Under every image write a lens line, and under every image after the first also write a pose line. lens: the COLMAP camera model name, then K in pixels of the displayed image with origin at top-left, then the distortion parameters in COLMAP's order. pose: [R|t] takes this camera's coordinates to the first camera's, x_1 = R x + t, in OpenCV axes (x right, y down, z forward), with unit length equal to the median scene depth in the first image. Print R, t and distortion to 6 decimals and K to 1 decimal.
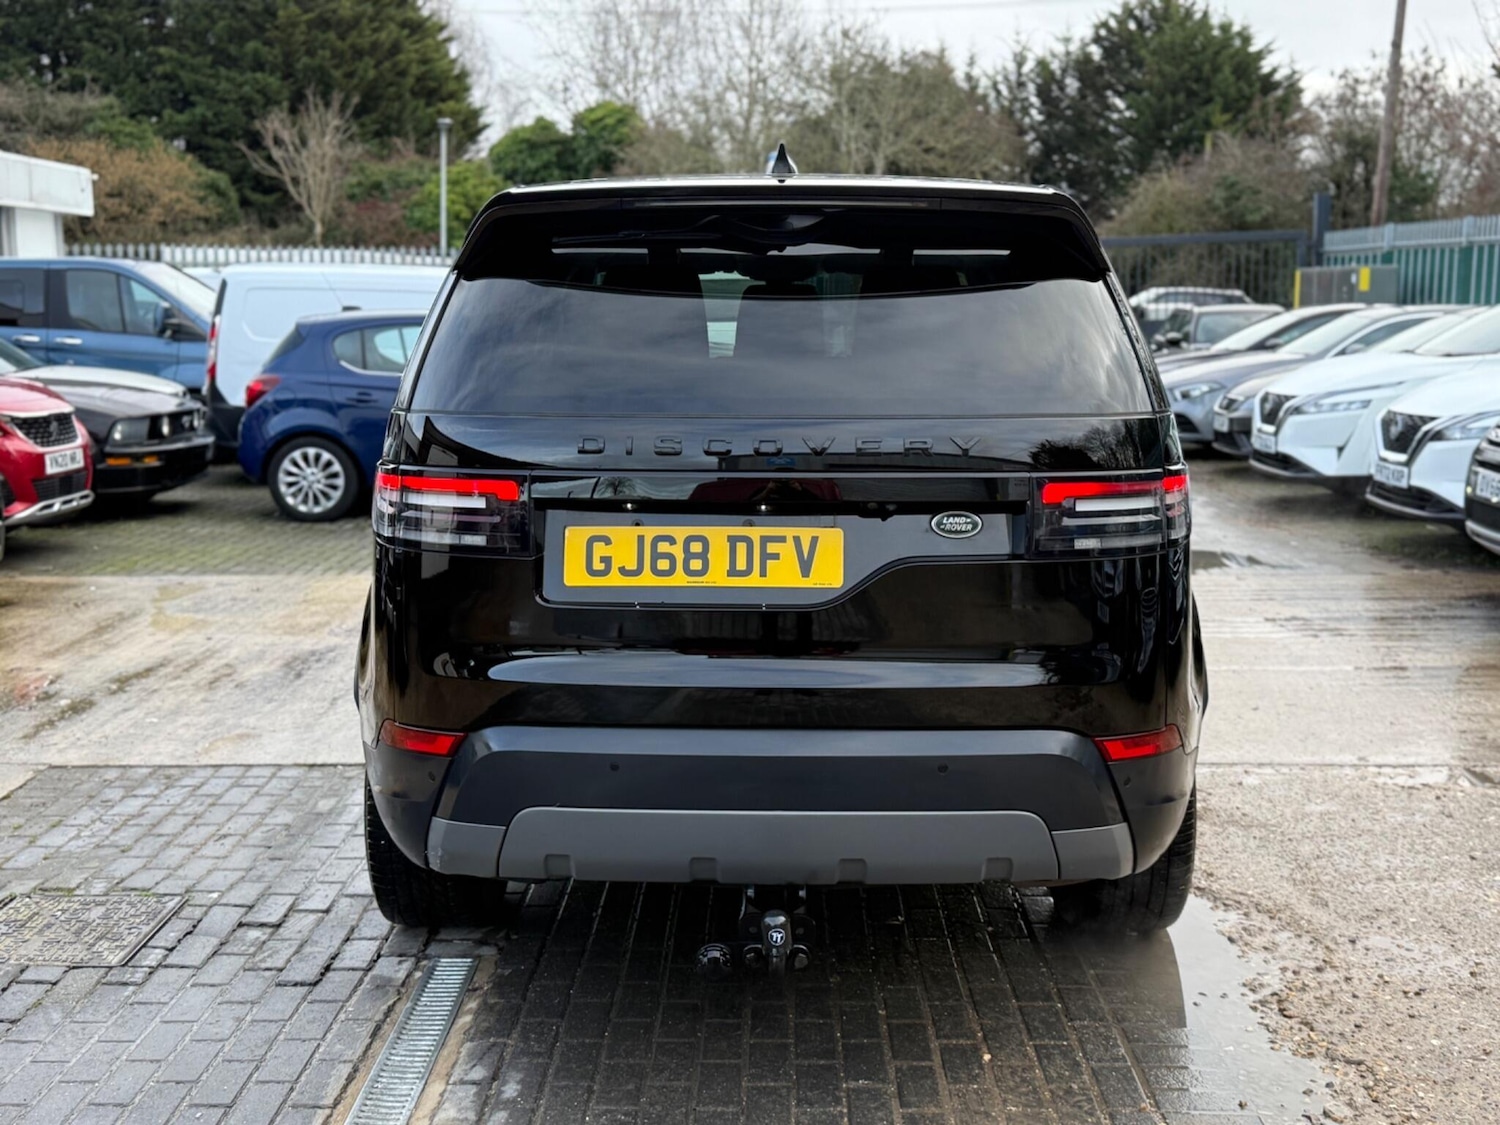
lens RADIAL K [[1737.7, 0, 755.8], [0, 1737.7, 555.4], [0, 0, 1]] dist [0.079608, 0.000000]
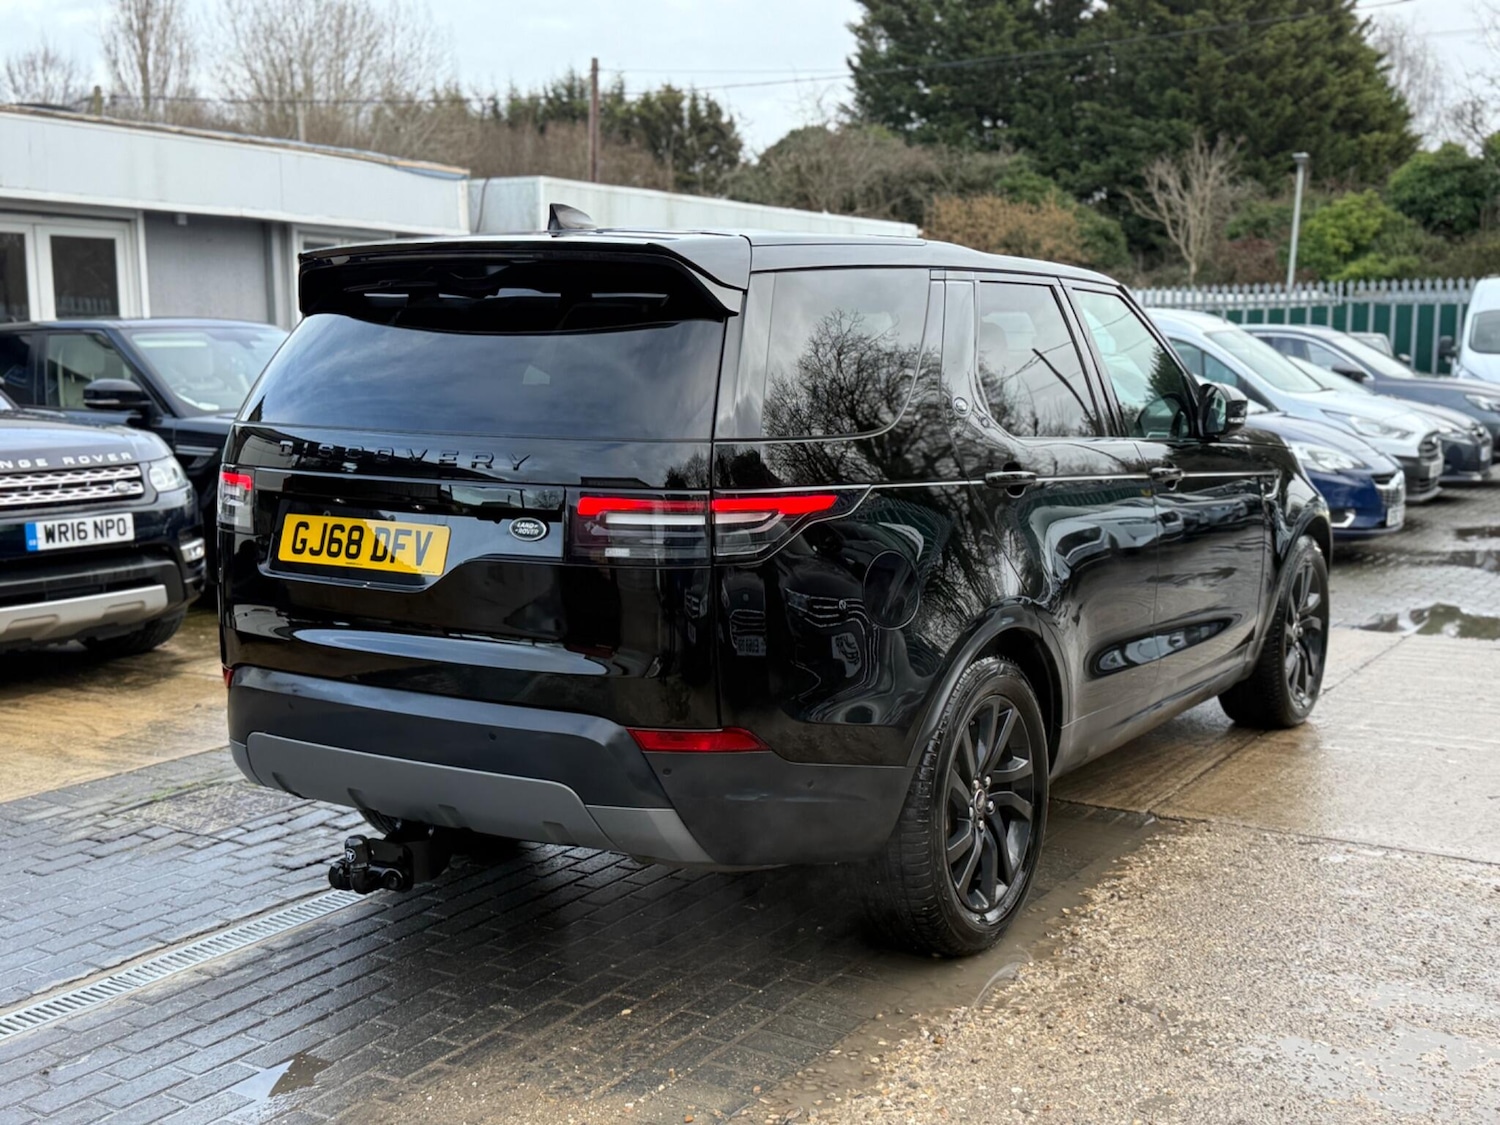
lens RADIAL K [[1737.7, 0, 755.6], [0, 1737.7, 554.5], [0, 0, 1]] dist [0.079608, 0.000000]
pose [[0.859171, 0.064649, -0.507588, 0.055846], [-0.076026, 0.997104, -0.001690, -0.000702], [0.506009, 0.040041, 0.861598, 0.004965]]
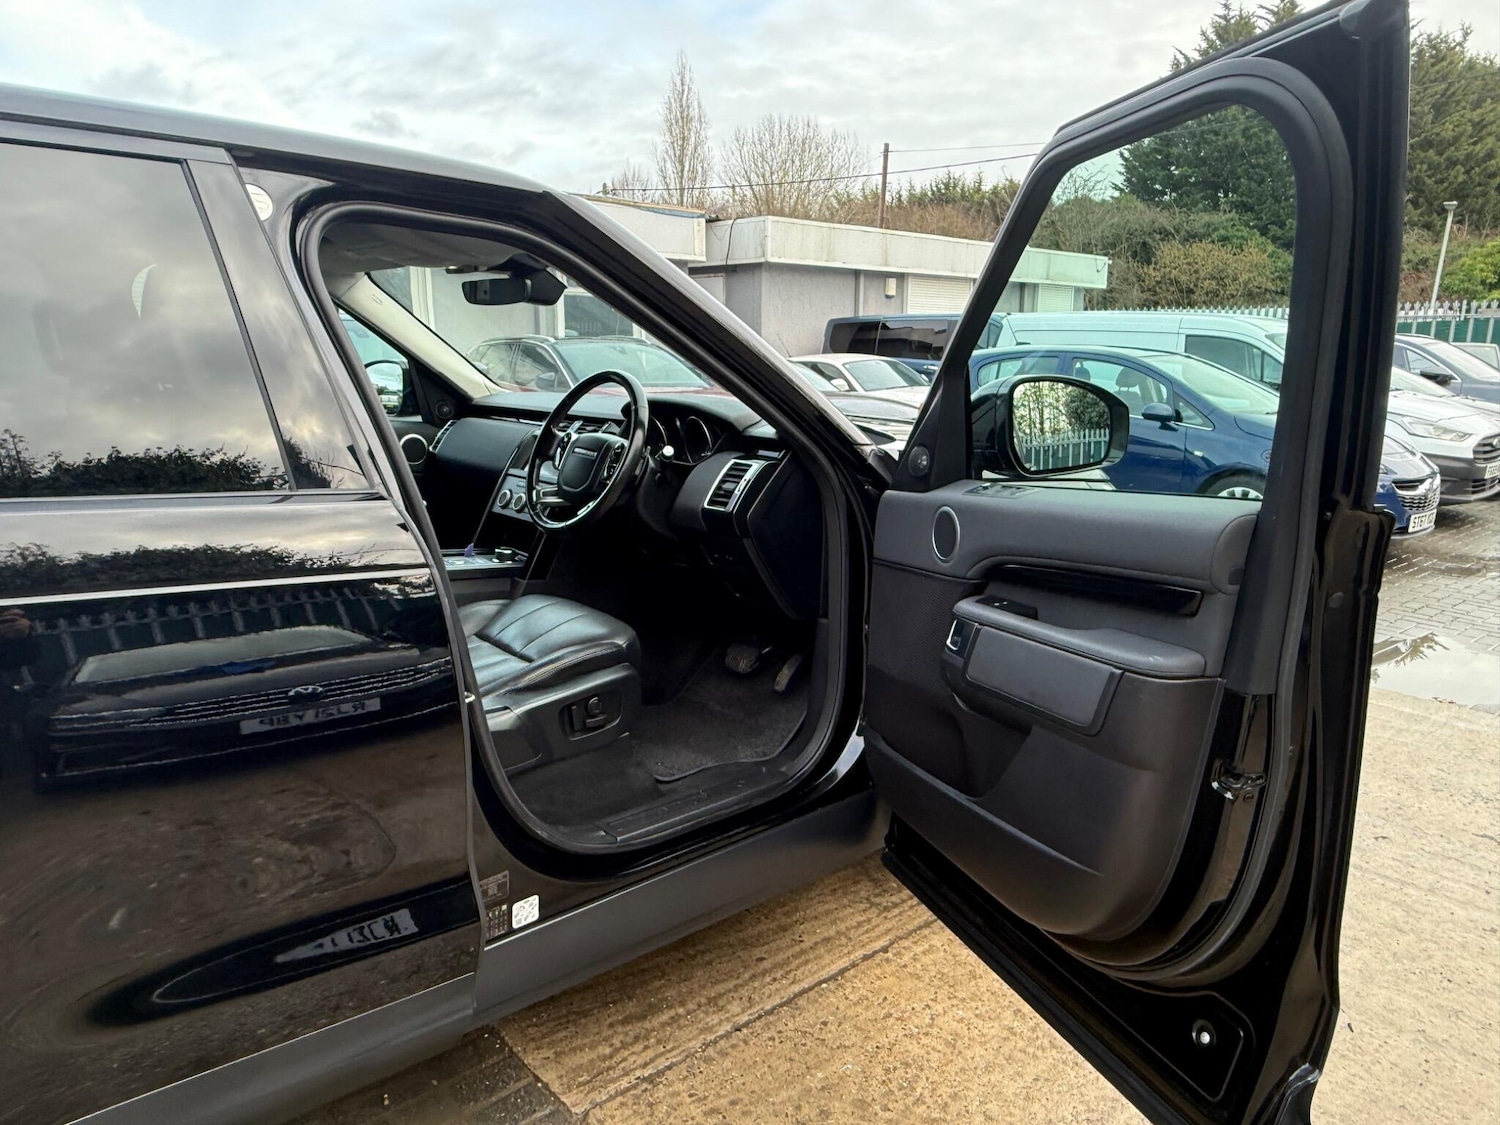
lens RADIAL K [[1045.2, 0, 752.9], [0, 1045.2, 559.1], [0, 0, 1]] dist [0.001025, 0.007276]
pose [[0.673409, 0.157794, -0.722233, 0.051212], [-0.118896, 0.987354, 0.104860, -0.012456], [0.729646, 0.015257, 0.683655, 0.094514]]
